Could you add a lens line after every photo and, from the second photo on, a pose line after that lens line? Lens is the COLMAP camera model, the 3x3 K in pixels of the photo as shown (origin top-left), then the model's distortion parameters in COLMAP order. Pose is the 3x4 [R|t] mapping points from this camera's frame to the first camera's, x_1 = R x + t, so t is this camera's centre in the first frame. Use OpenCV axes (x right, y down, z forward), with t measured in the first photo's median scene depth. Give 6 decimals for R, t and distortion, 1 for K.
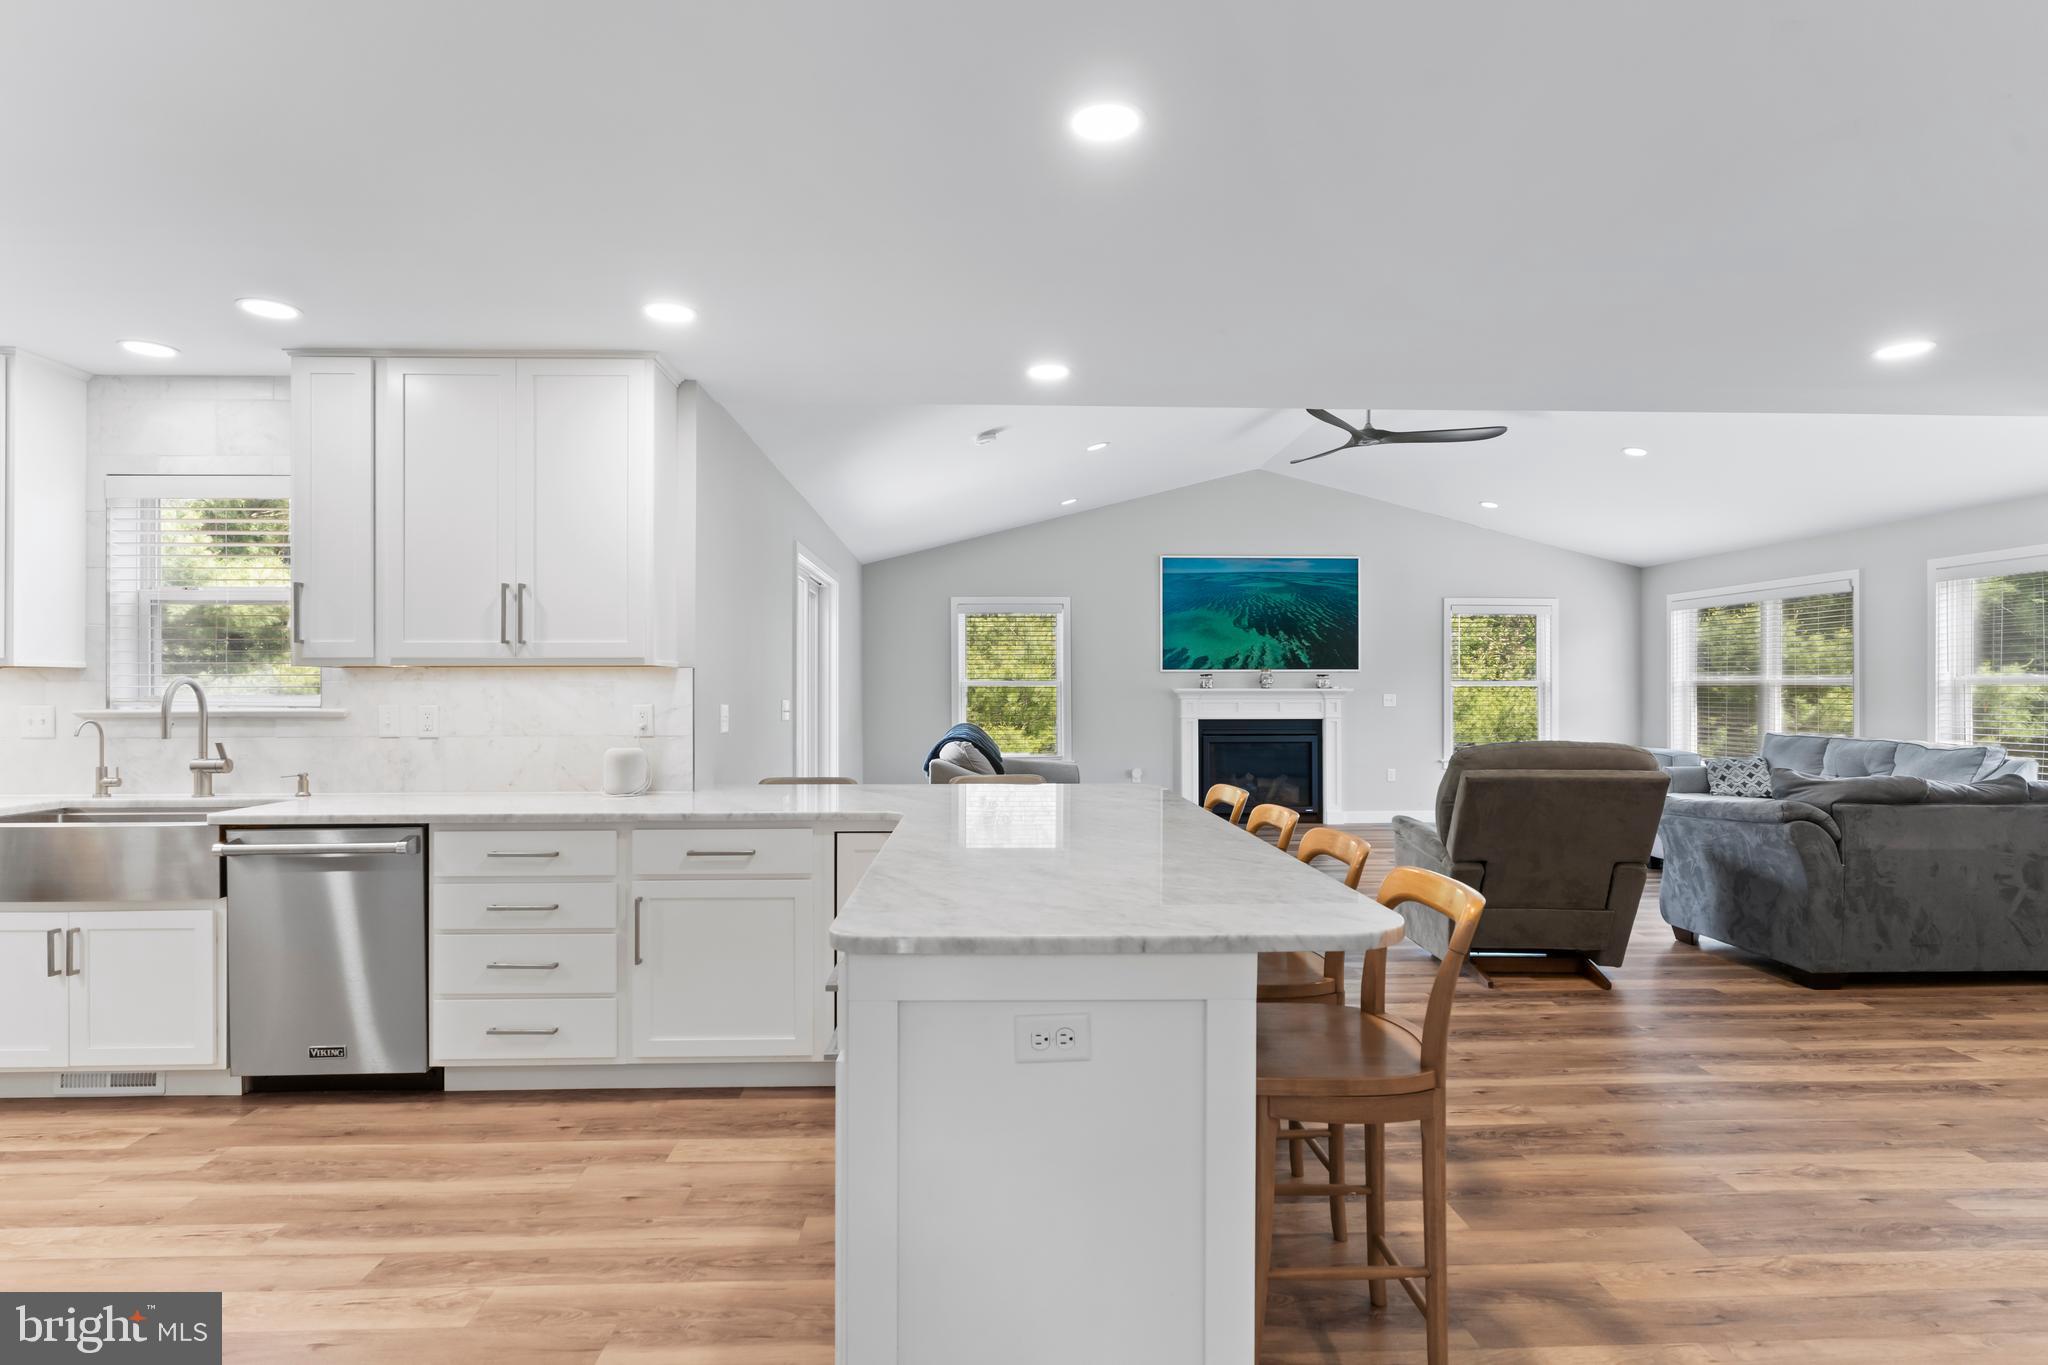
lens RADIAL K [[1056.6, 0, 1017.4], [0, 1056.6, 683.3], [0, 0, 1]] dist [-0.005746, 0.001930]
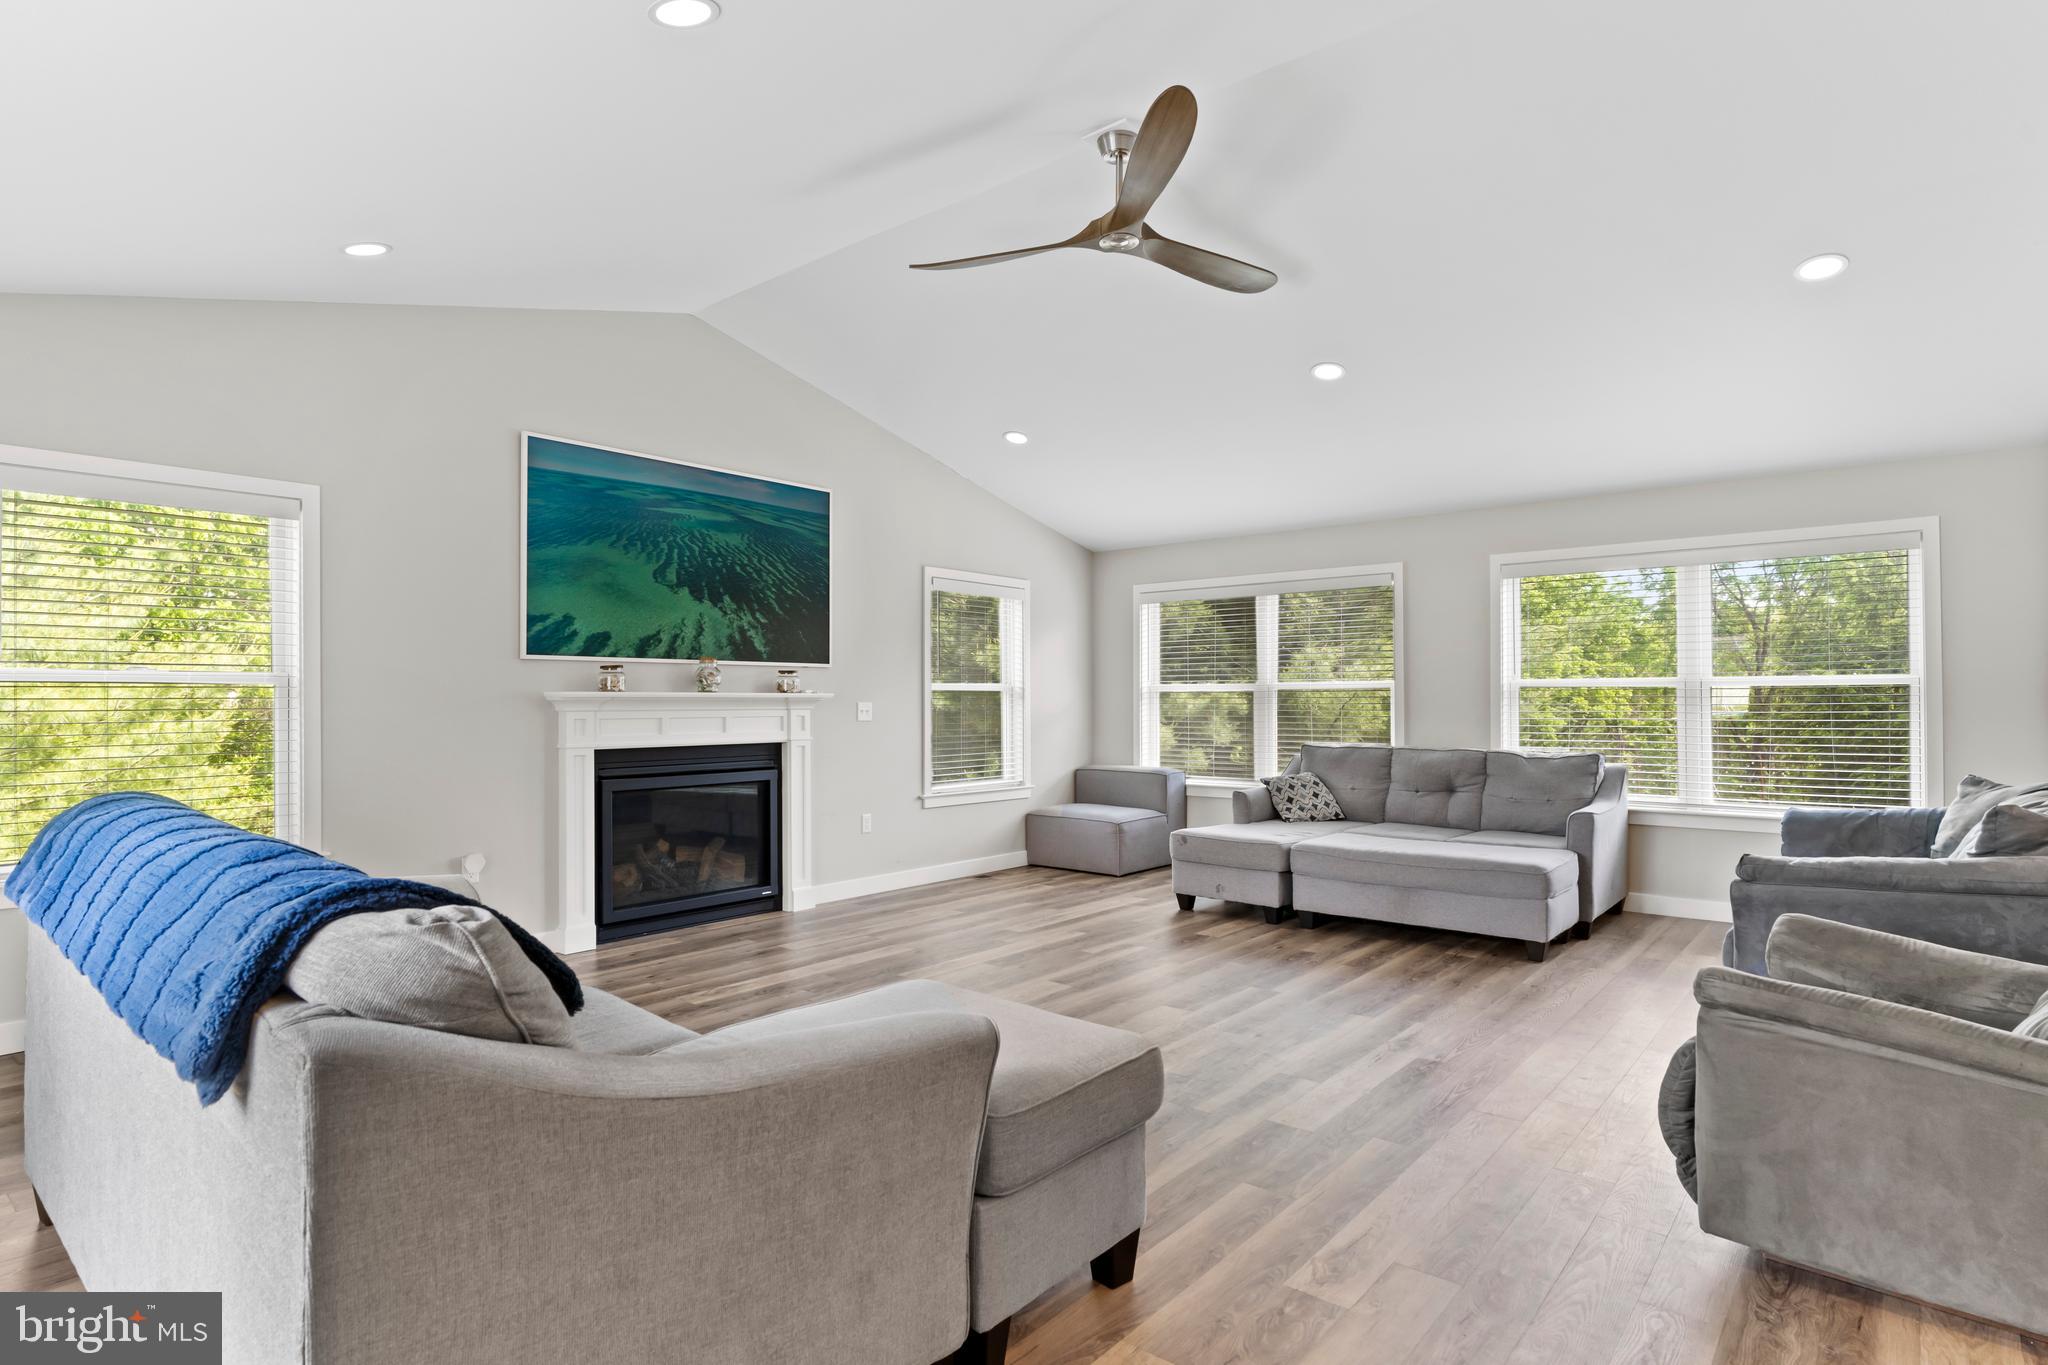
lens RADIAL K [[1056.6, 0, 1020.0], [0, 1056.6, 690.5], [0, 0, 1]] dist [-0.005746, 0.001930]
pose [[0.674986, 0.006079, 0.737805, -0.110436], [-0.002858, 0.999980, -0.005625, 0.009339], [-0.737825, 0.001688, 0.674990, 0.686738]]
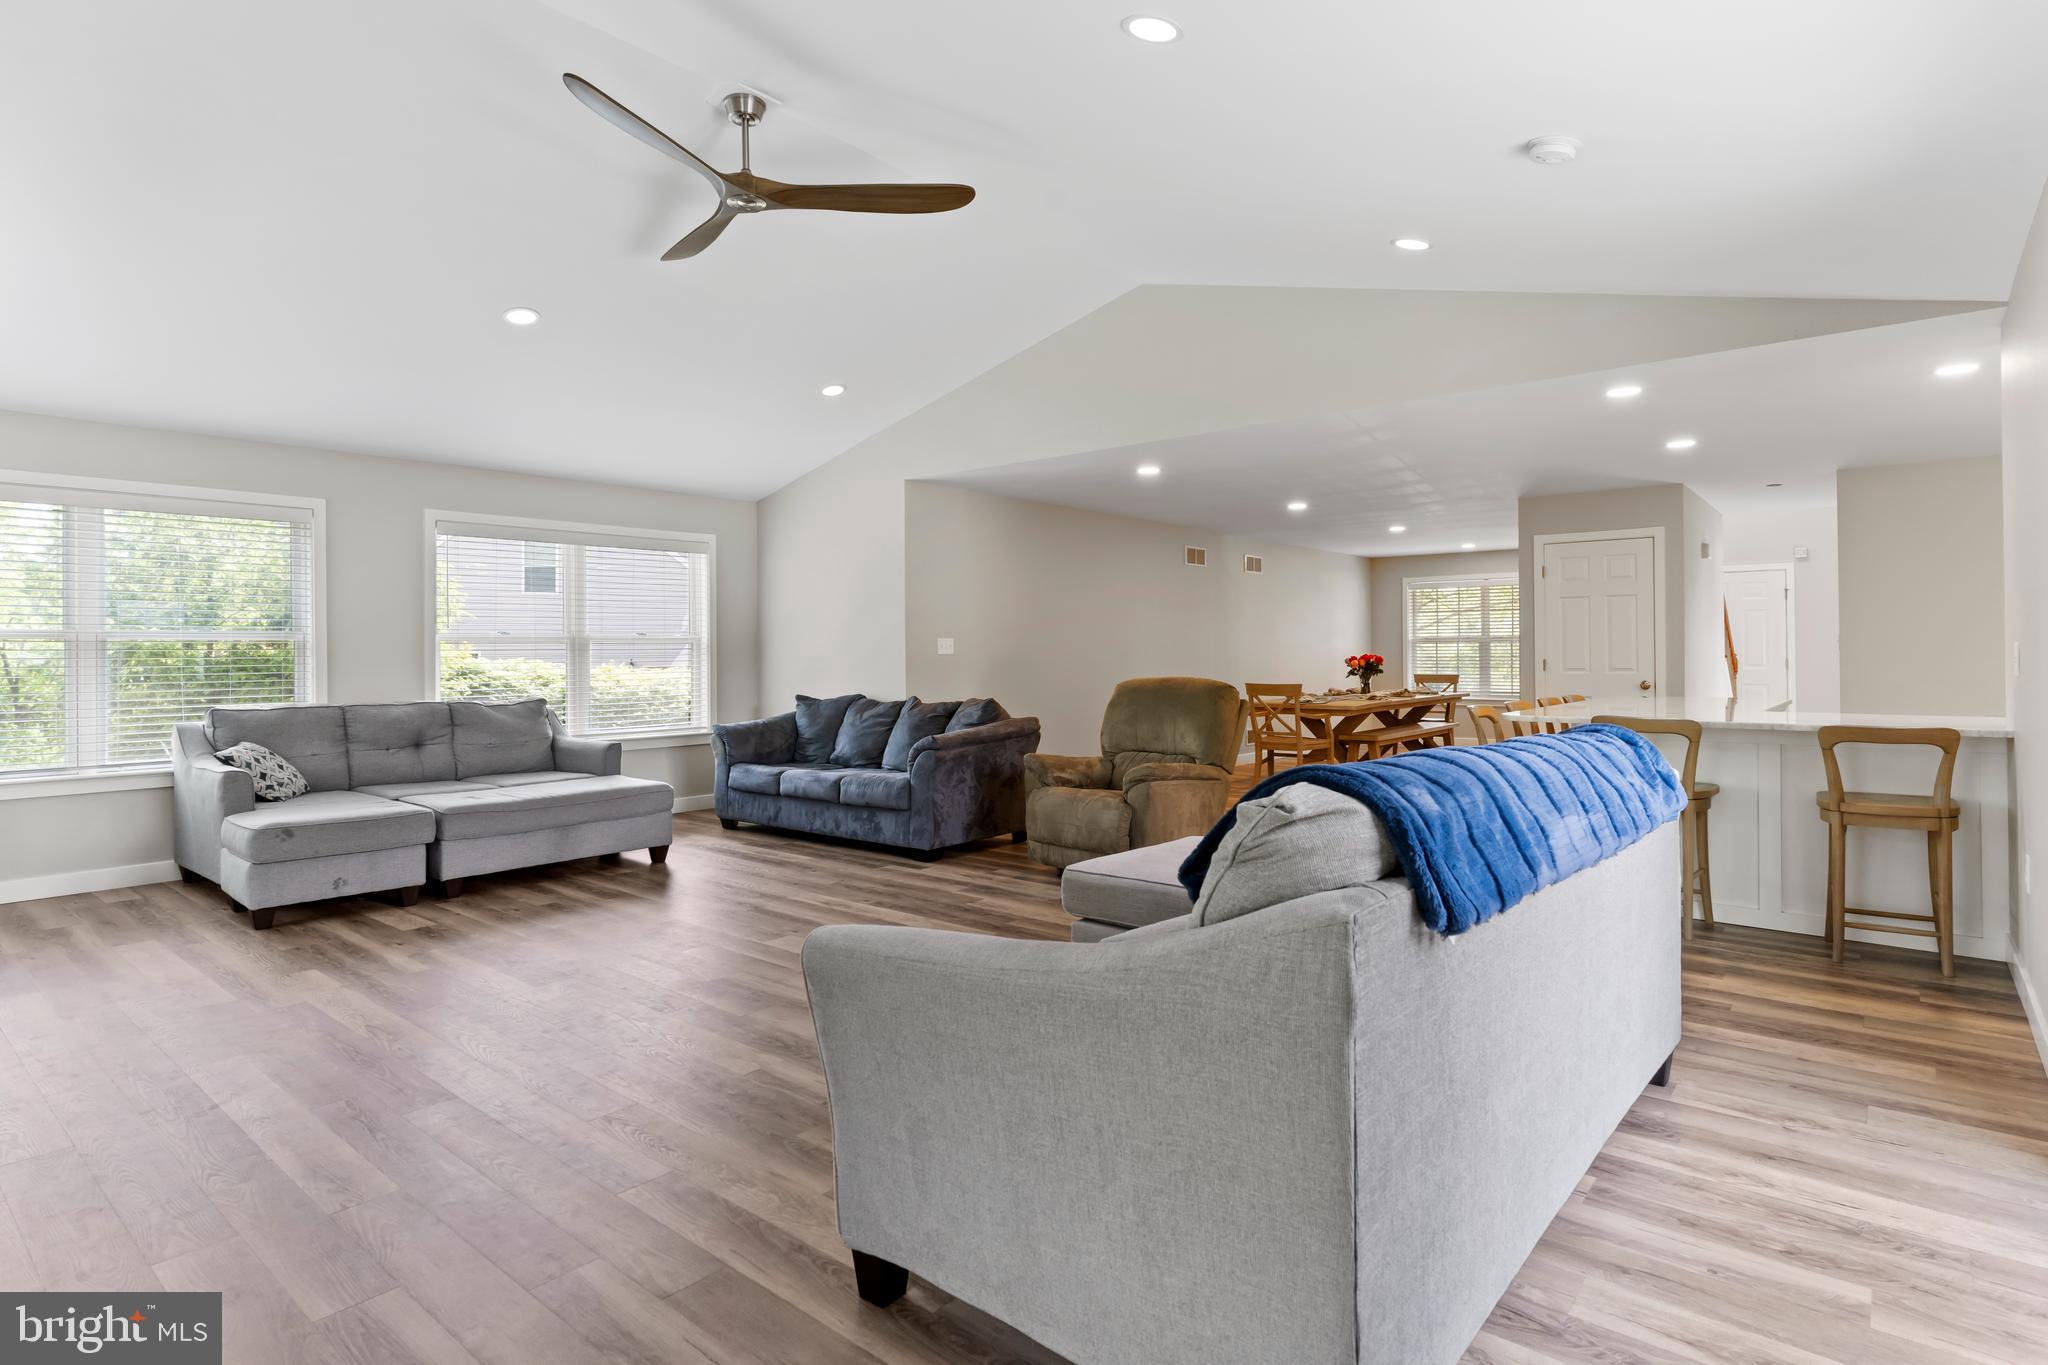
lens RADIAL K [[1056.6, 0, 1006.0], [0, 1056.6, 640.9], [0, 0, 1]] dist [-0.005746, 0.001930]
pose [[-0.731999, 0.011307, 0.681212, -0.164513], [0.003247, 0.999909, -0.013108, 0.015089], [-0.681298, -0.007384, -0.731969, 1.358296]]
